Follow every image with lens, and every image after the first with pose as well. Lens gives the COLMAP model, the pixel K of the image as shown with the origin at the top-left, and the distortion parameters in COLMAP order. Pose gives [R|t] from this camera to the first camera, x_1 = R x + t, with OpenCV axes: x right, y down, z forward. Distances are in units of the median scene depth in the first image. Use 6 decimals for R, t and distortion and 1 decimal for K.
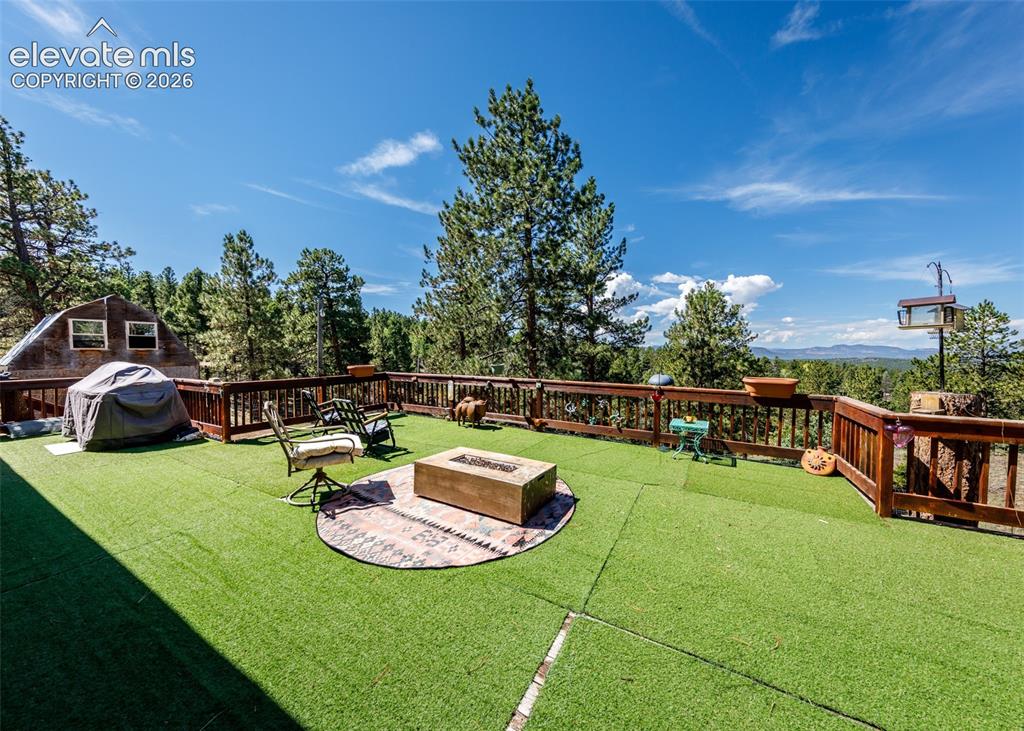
lens RADIAL K [[344.0, 0, 516.7], [0, 344.0, 386.4], [0, 0, 1]] dist [0.010278, -0.000467]
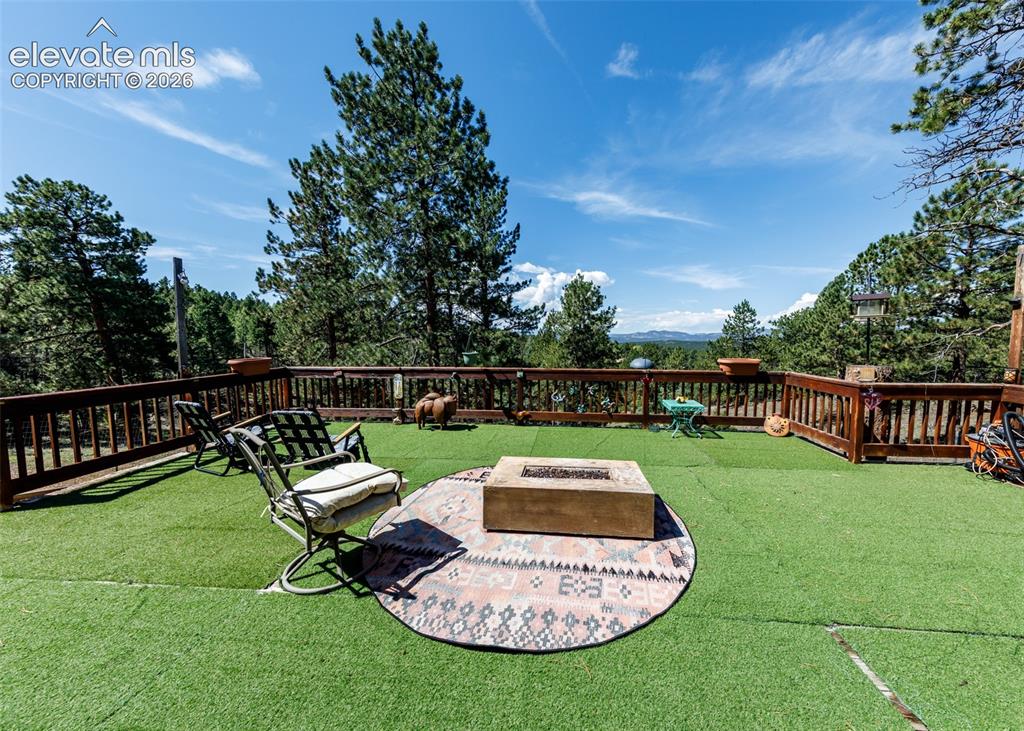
lens RADIAL K [[346.7, 0, 533.5], [0, 346.7, 383.1], [0, 0, 1]] dist [0.006553, -0.000199]
pose [[0.912071, -0.059645, 0.405671, -0.118054], [0.047002, 0.998050, 0.041068, -0.007203], [-0.407330, -0.018390, 0.913096, 0.067246]]
